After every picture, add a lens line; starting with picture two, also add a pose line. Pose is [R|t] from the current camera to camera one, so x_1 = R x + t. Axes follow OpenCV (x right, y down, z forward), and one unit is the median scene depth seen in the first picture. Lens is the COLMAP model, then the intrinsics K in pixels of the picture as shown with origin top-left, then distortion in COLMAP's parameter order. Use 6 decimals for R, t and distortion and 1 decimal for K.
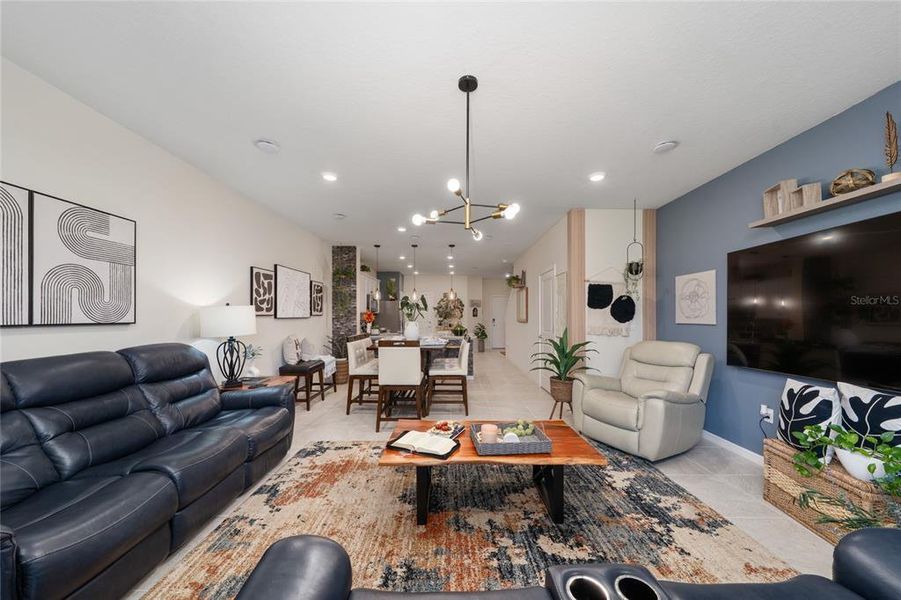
lens RADIAL K [[308.9, 0, 453.7], [0, 308.9, 316.5], [0, 0, 1]] dist [-0.002827, -0.000384]
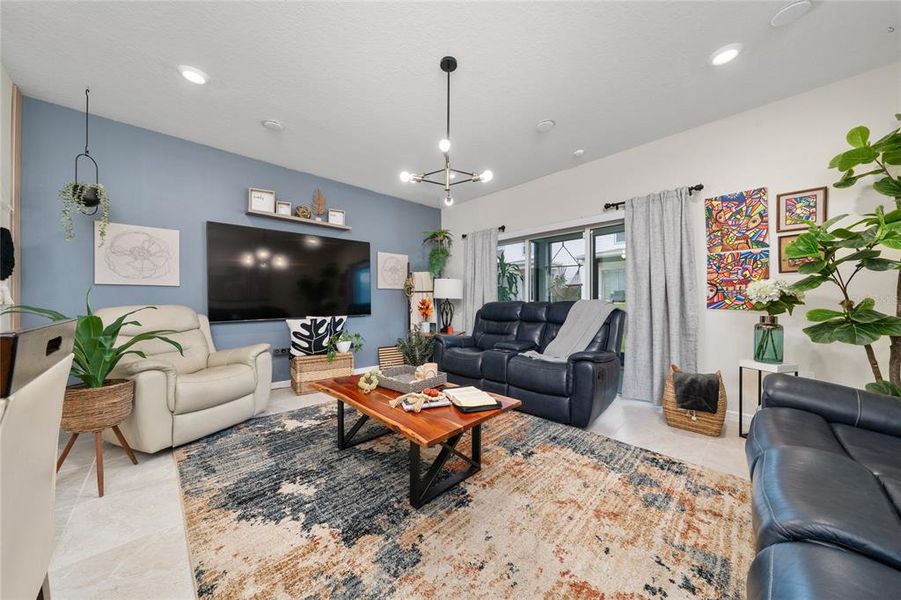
lens RADIAL K [[308.9, 0, 448.5], [0, 308.9, 293.5], [0, 0, 1]] dist [-0.002827, -0.000384]
pose [[-0.681569, 0.012977, 0.731639, -0.379589], [-0.001341, 0.999819, -0.018983, 0.055709], [-0.731753, -0.013919, -0.681428, 0.849221]]
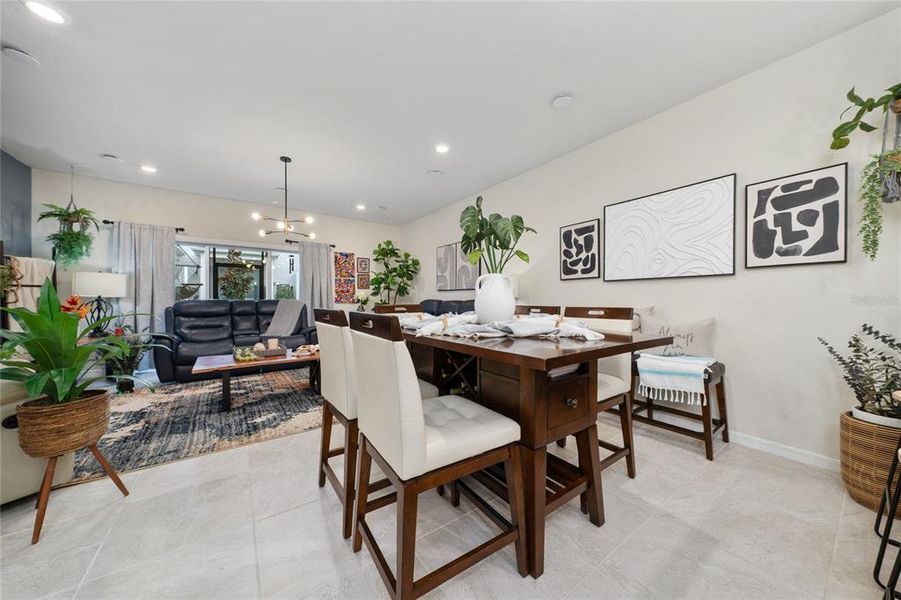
lens RADIAL K [[308.9, 0, 449.1], [0, 308.9, 301.6], [0, 0, 1]] dist [-0.002827, -0.000384]
pose [[-0.819939, -0.002935, -0.572444, 0.148678], [-0.006666, 0.999968, 0.004420, 0.057414], [0.572412, 0.007440, -0.819932, 1.511091]]
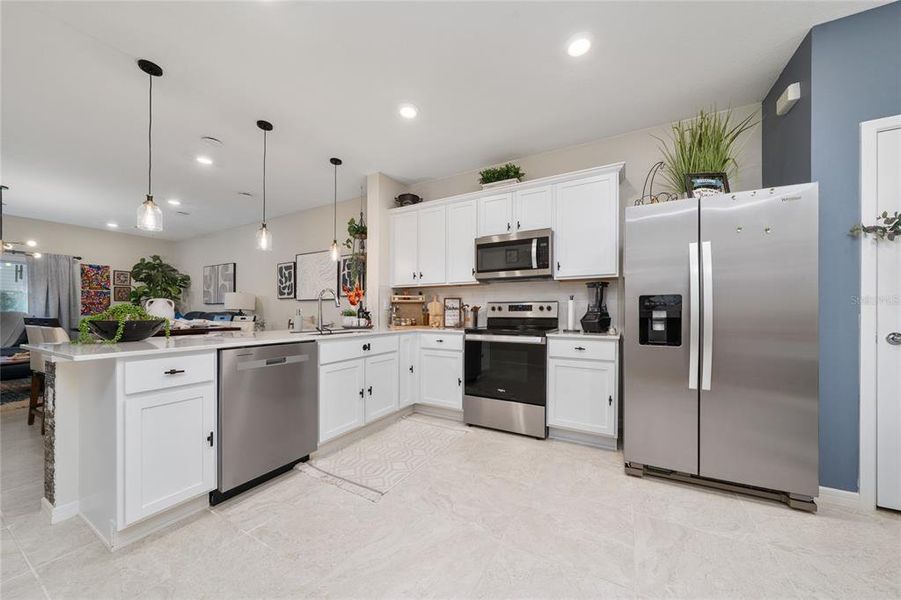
lens RADIAL K [[308.9, 0, 453.6], [0, 308.9, 312.2], [0, 0, 1]] dist [-0.002827, -0.000384]
pose [[-0.474619, -0.001461, -0.880190, 0.204367], [-0.003711, 0.999993, 0.000341, 0.053520], [0.880184, 0.003429, -0.474621, 2.293327]]
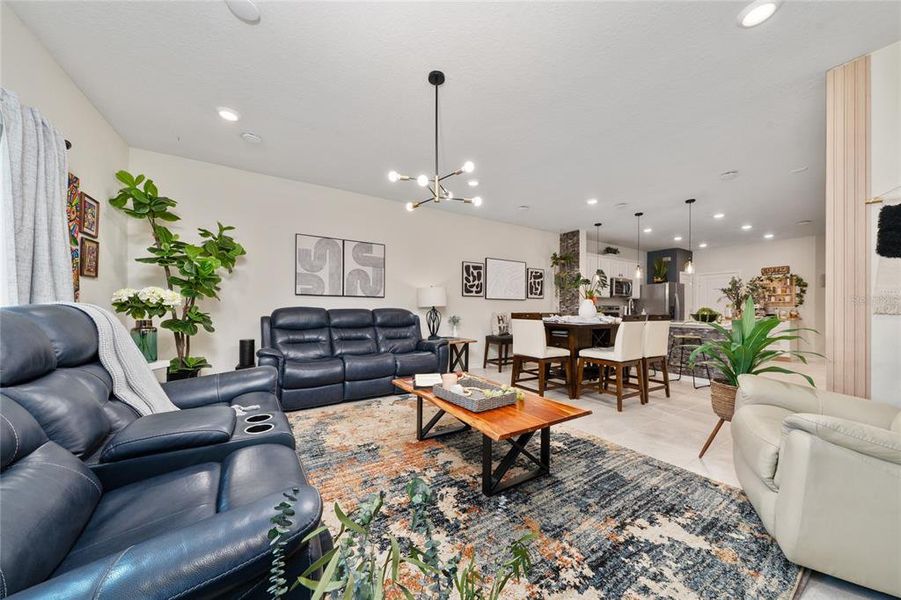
lens RADIAL K [[308.9, 0, 455.1], [0, 308.9, 311.0], [0, 0, 1]] dist [-0.002827, -0.000384]
pose [[0.528398, 0.006679, -0.848971, 0.515602], [-0.008929, 0.999957, 0.002310, 0.060377], [0.848950, 0.006360, 0.528435, 0.211538]]
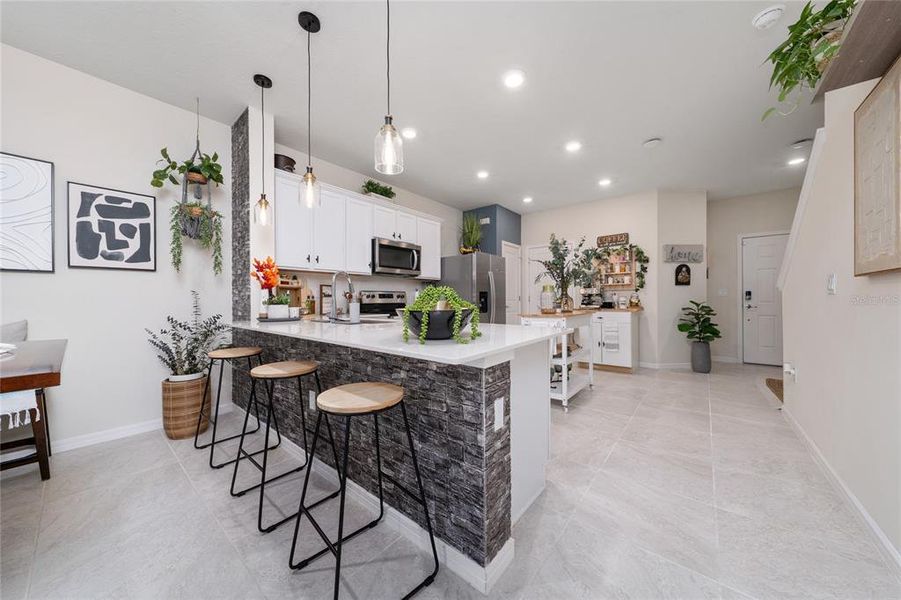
lens RADIAL K [[308.9, 0, 452.7], [0, 308.9, 302.5], [0, 0, 1]] dist [-0.002827, -0.000384]
pose [[0.777605, 0.003661, -0.628742, 0.259449], [0.002250, 0.999960, 0.008604, 0.056032], [0.628749, -0.008105, 0.777566, 1.362304]]
